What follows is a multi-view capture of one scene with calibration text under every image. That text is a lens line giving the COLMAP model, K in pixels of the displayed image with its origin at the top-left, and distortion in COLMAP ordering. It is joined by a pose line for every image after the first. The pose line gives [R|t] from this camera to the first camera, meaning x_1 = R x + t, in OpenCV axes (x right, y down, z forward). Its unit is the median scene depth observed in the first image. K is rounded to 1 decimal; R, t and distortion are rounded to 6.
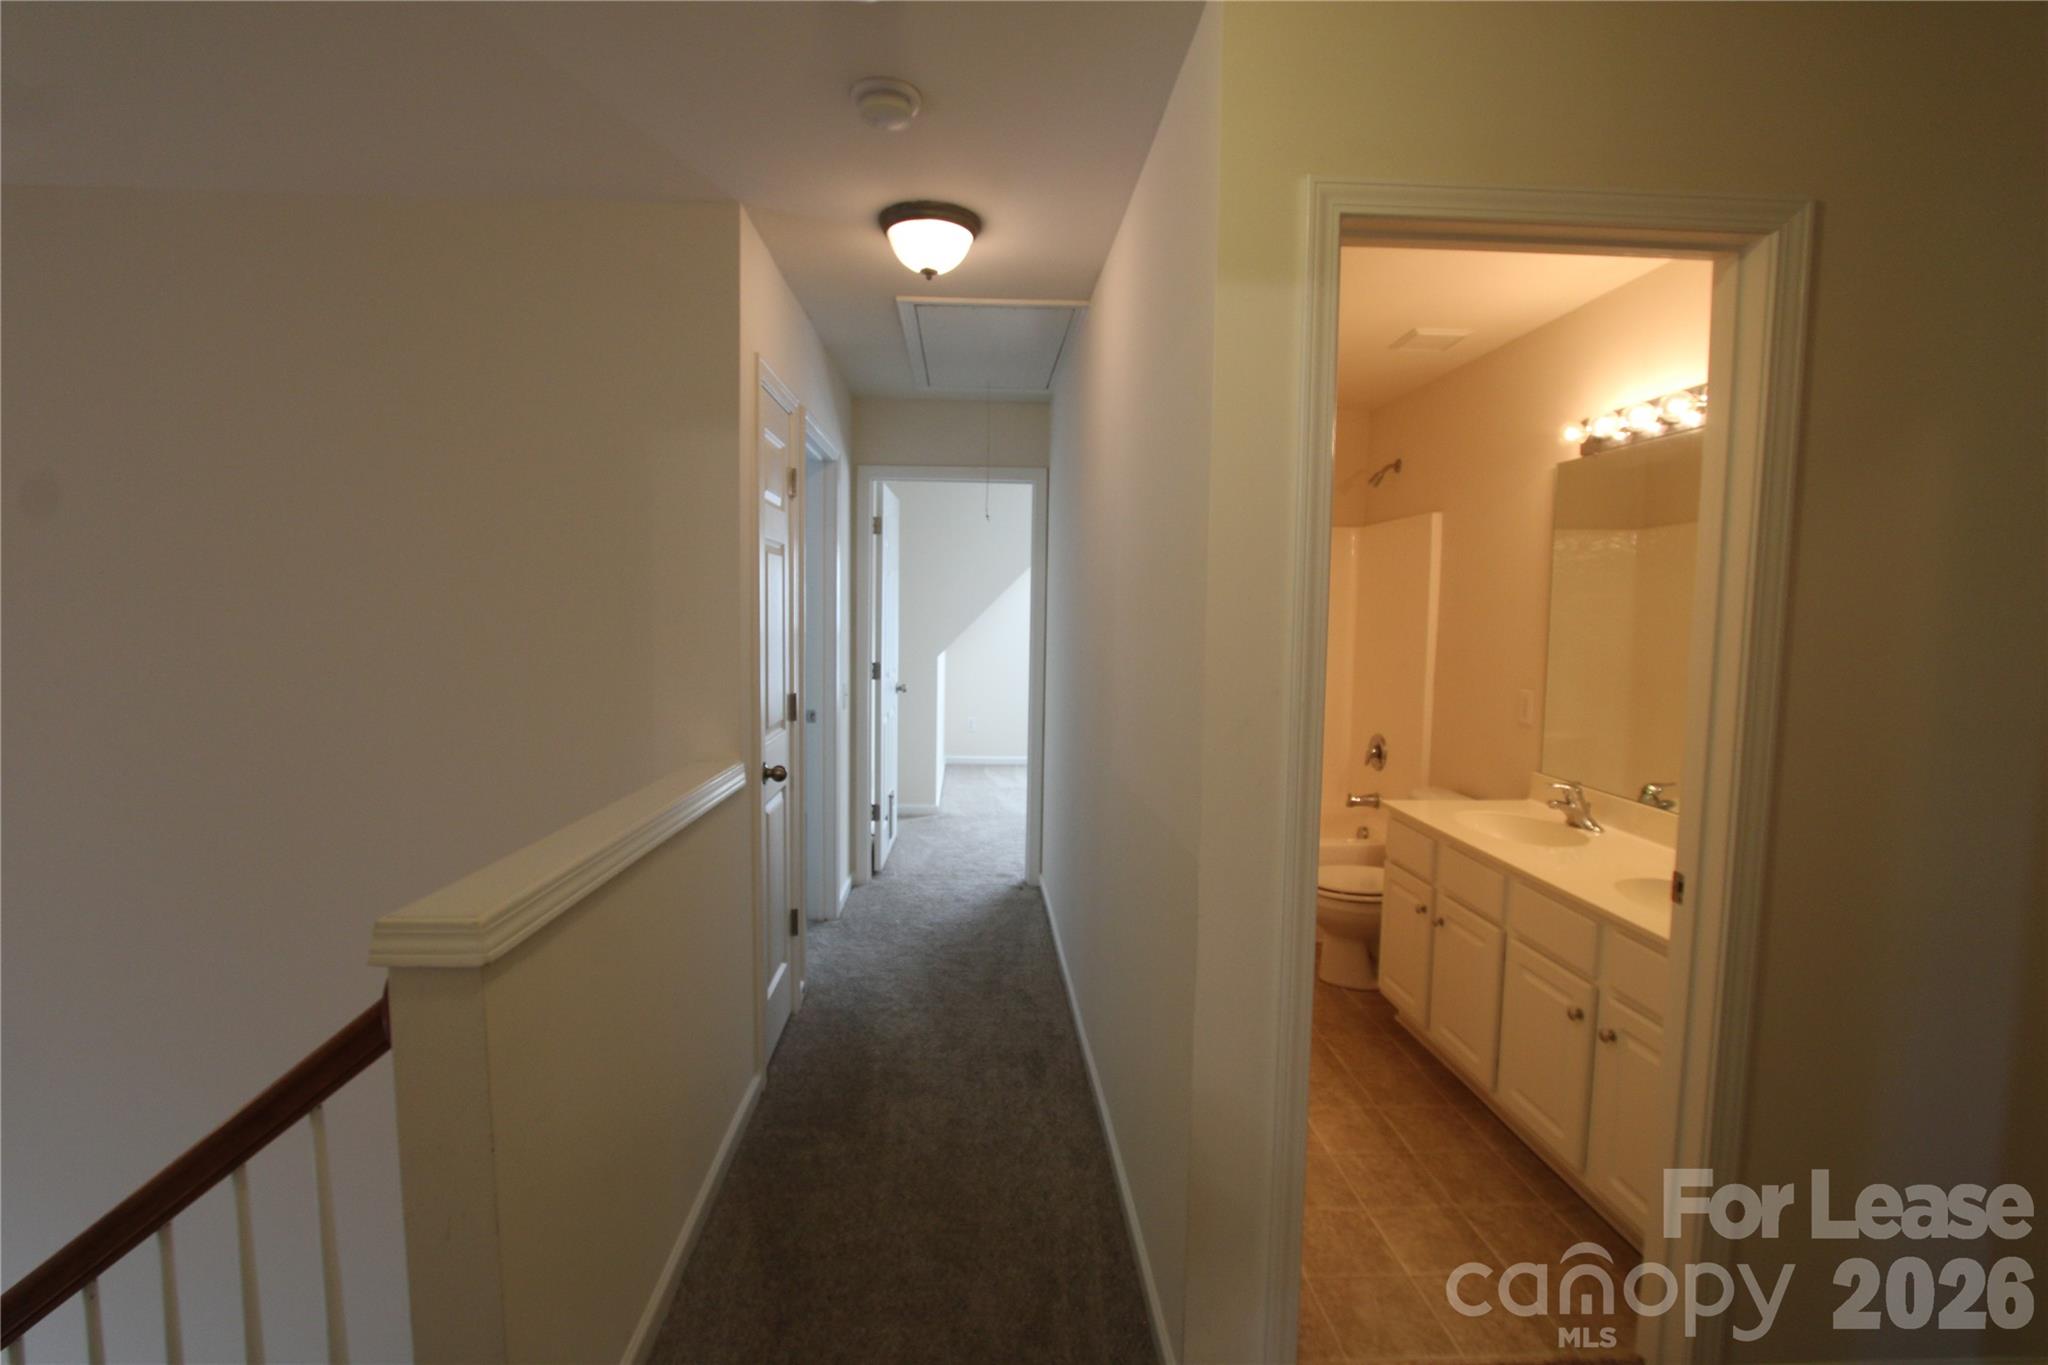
lens RADIAL K [[946.0, 0, 1012.0], [0, 946.0, 683.5], [0, 0, 1]] dist [-0.014818, 0.000281]
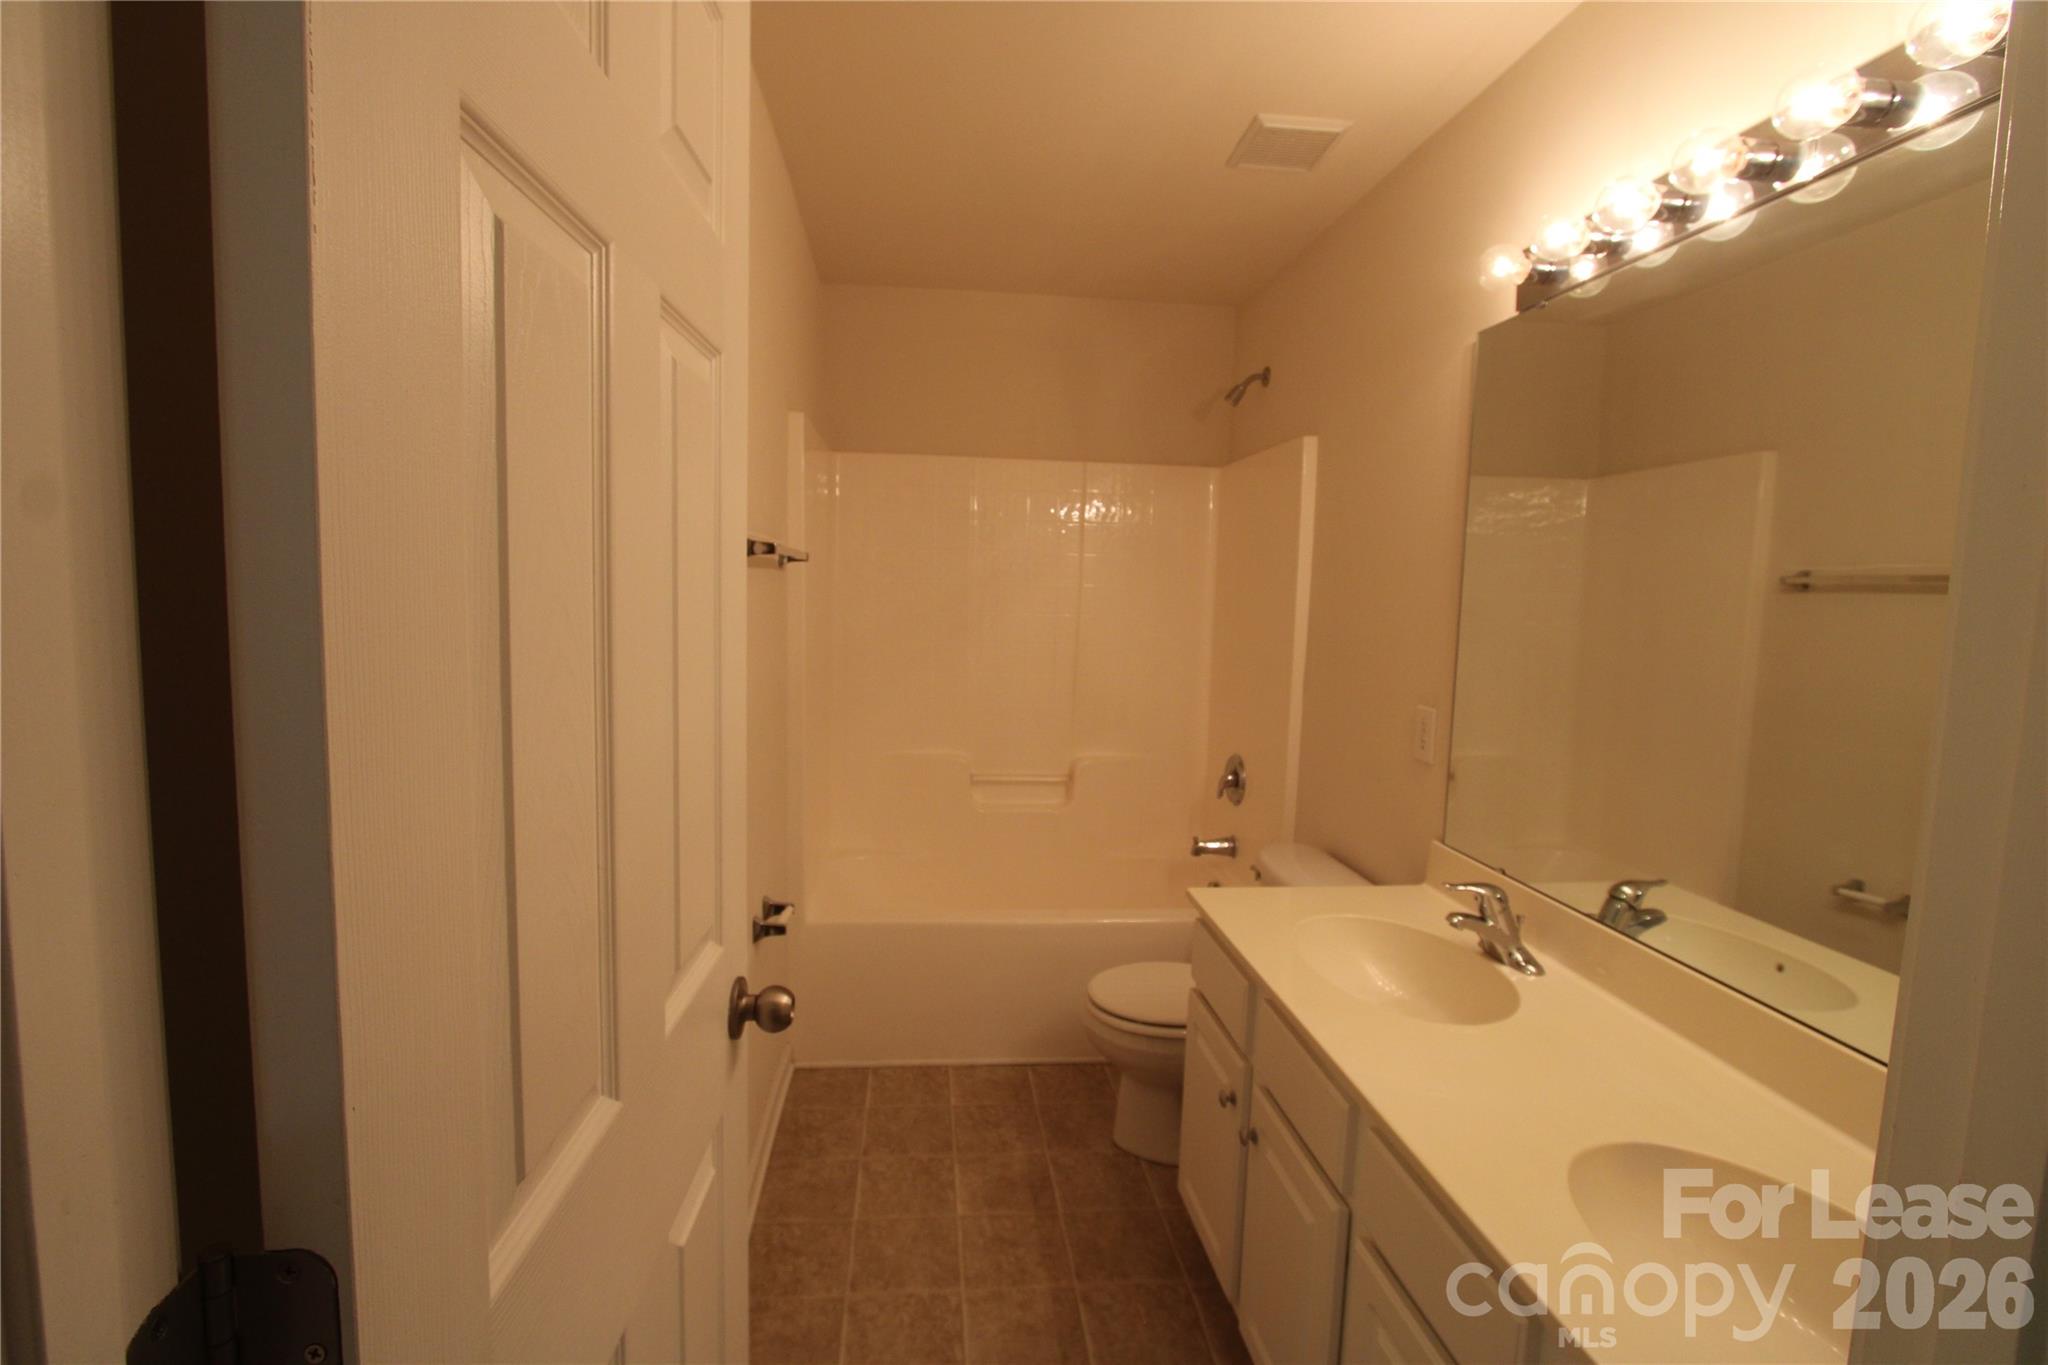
lens RADIAL K [[946.0, 0, 1019.7], [0, 946.0, 674.2], [0, 0, 1]] dist [-0.014818, 0.000281]
pose [[0.998050, 0.012185, 0.061220, 0.269895], [-0.013006, 0.999831, 0.013029, -0.021712], [-0.061051, -0.013800, 0.998039, 0.443380]]
